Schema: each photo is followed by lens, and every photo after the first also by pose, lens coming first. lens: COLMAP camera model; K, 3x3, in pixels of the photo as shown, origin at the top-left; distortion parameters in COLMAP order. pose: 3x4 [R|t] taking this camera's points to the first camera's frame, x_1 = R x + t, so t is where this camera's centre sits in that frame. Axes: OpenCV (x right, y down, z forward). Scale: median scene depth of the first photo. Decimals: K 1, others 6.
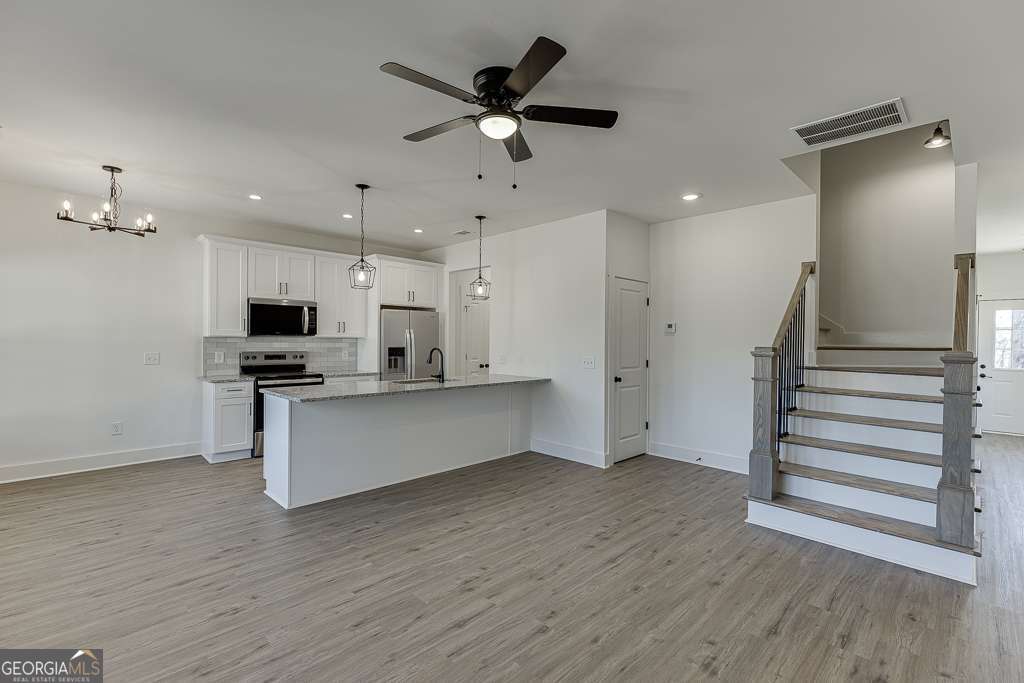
lens RADIAL K [[456.8, 0, 515.6], [0, 456.8, 342.6], [0, 0, 1]] dist [0.007748, -0.002674]
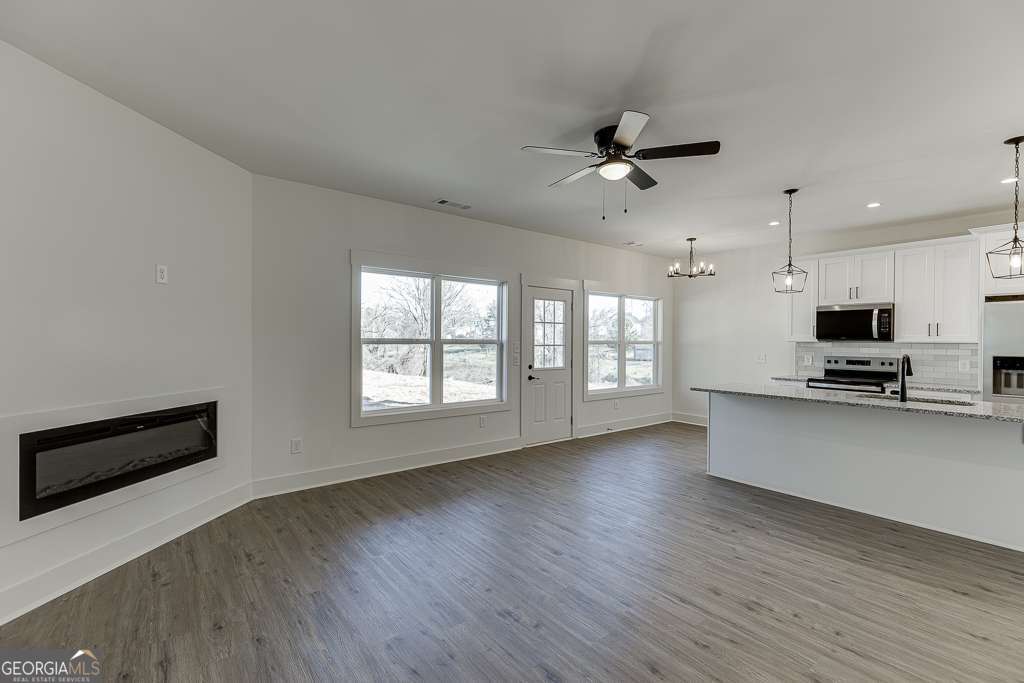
lens RADIAL K [[456.8, 0, 522.7], [0, 456.8, 342.9], [0, 0, 1]] dist [0.007748, -0.002674]
pose [[-0.100739, -0.004584, -0.994902, 0.589548], [-0.013664, 0.999901, -0.003223, 0.002737], [0.994819, 0.013270, -0.100792, 0.422682]]
